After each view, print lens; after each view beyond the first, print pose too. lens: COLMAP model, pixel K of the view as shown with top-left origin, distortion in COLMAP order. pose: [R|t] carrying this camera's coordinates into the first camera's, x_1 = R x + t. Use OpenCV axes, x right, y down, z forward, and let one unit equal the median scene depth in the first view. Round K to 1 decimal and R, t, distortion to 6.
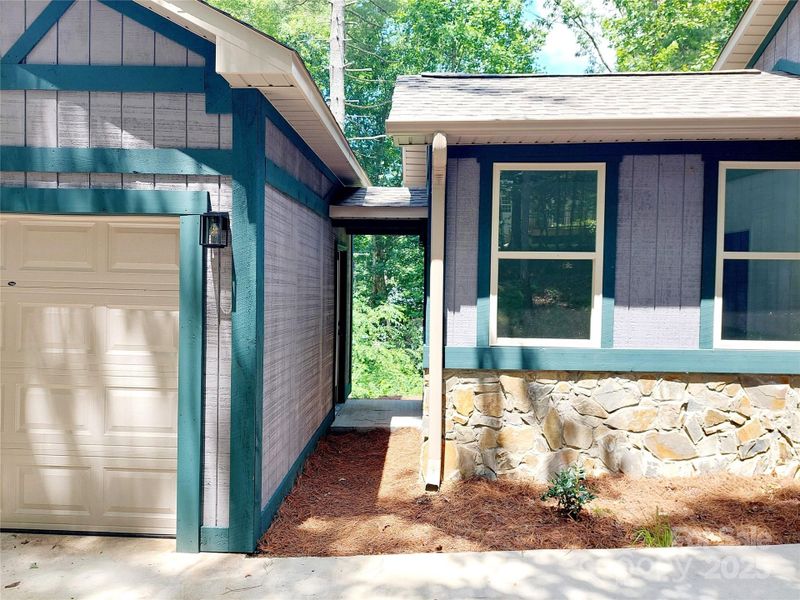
lens RADIAL K [[603.3, 0, 400.0], [0, 603.3, 300.0], [0, 0, 1]] dist [0.108425, -0.085181]
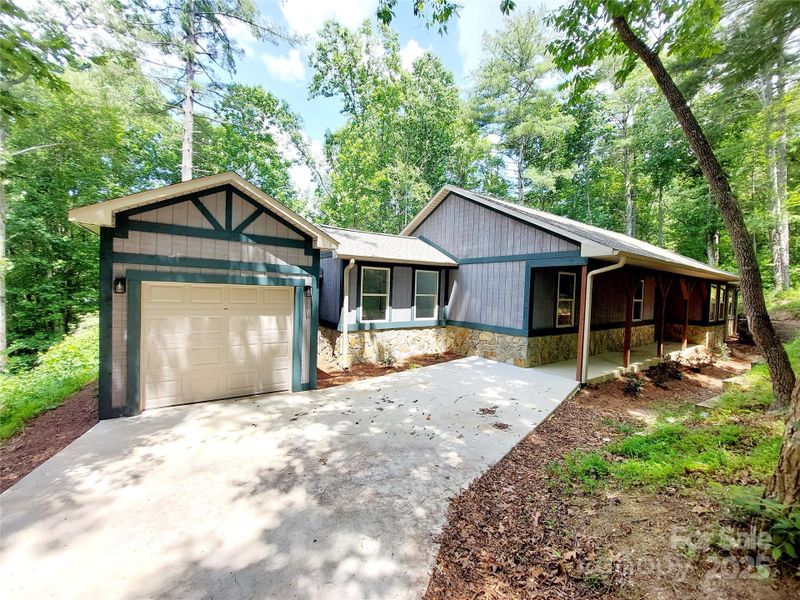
lens RADIAL K [[573.9, 0, 399.8], [0, 573.9, 304.7], [0, 0, 1]] dist [0.057965, -0.071132]
pose [[0.757050, -0.023692, 0.652927, -1.751483], [0.001995, 0.999422, 0.033951, -0.128644], [-0.653353, -0.024400, 0.756660, -1.497116]]
